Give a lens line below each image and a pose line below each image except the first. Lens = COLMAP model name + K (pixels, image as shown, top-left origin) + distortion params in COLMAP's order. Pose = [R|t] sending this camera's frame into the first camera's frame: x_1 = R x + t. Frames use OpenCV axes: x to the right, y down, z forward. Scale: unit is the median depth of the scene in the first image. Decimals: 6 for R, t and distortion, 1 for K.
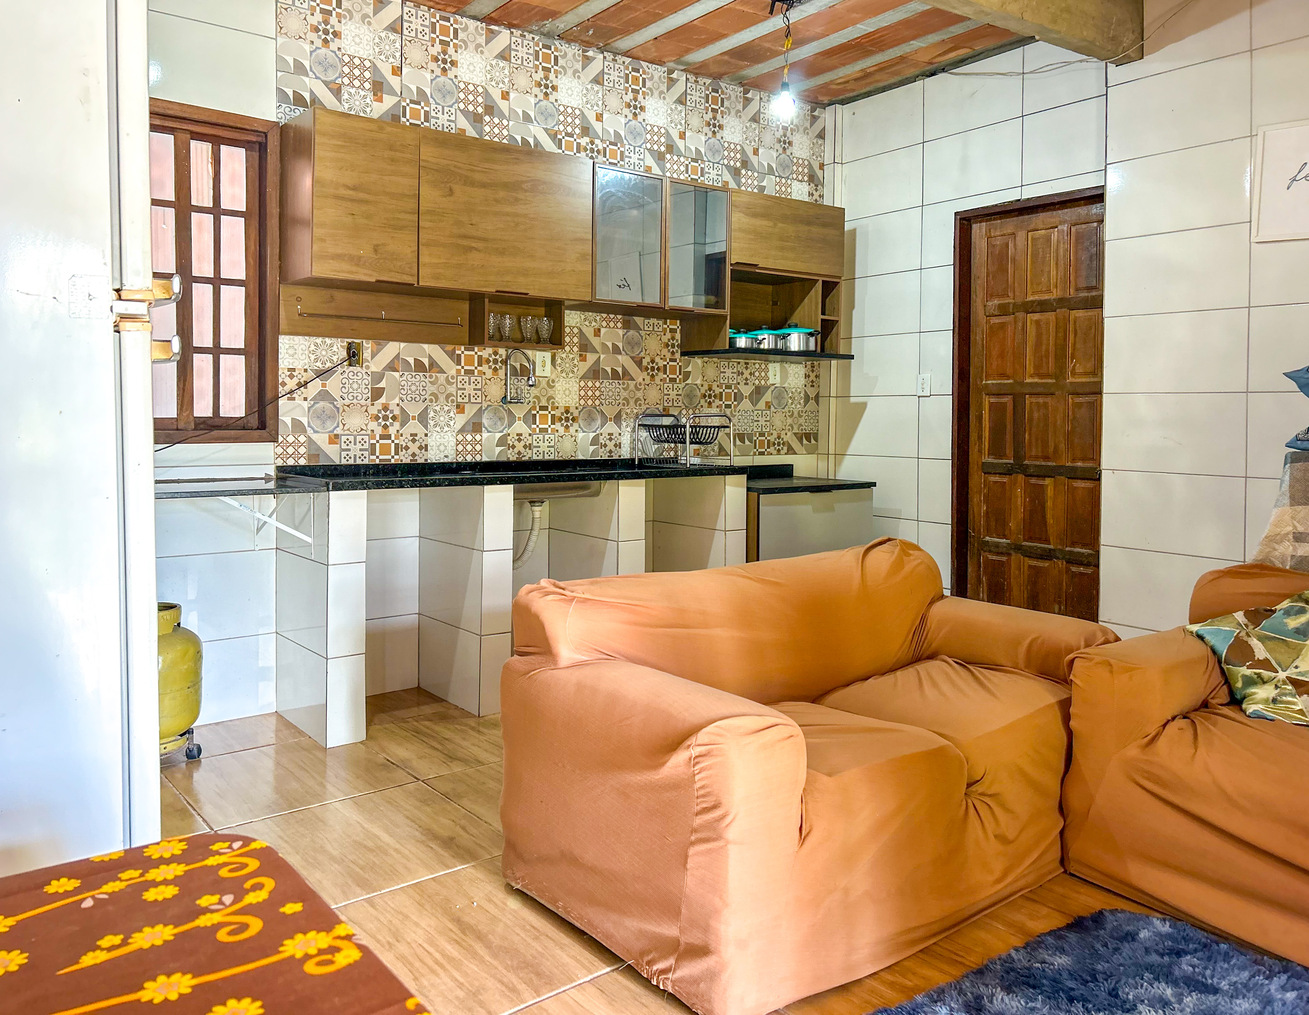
lens RADIAL K [[1028.8, 0, 657.2], [0, 1028.8, 437.4], [0, 0, 1]] dist [0.070250, -0.075179]
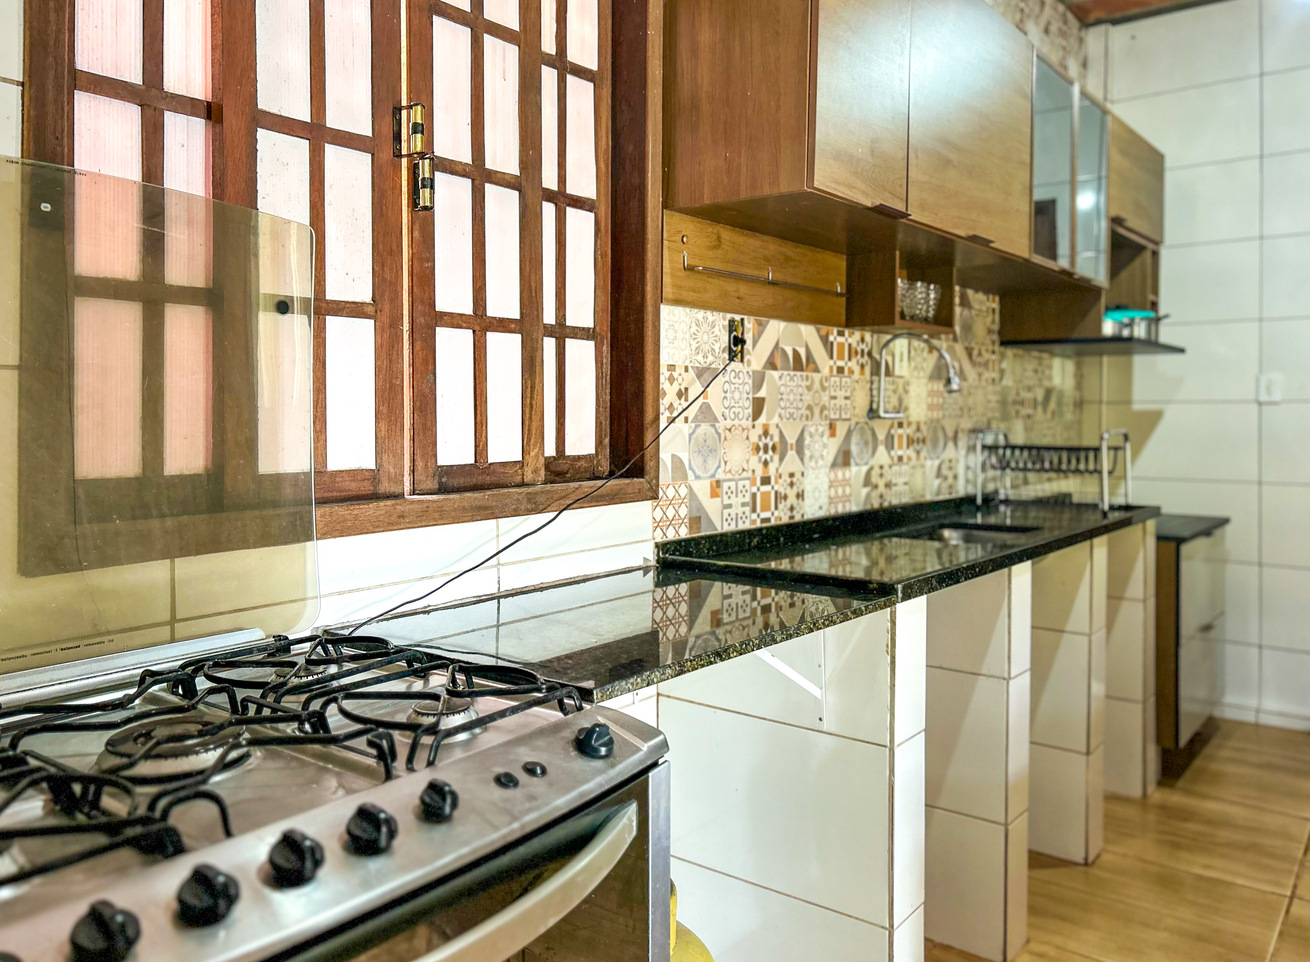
lens RADIAL K [[1025.3, 0, 638.8], [0, 1025.3, 433.2], [0, 0, 1]] dist [0.041980, -0.031634]
pose [[0.972721, -0.009897, 0.231766, -0.469734], [0.009052, 0.999948, 0.004711, -0.030988], [-0.231801, -0.002485, 0.972760, 0.447851]]
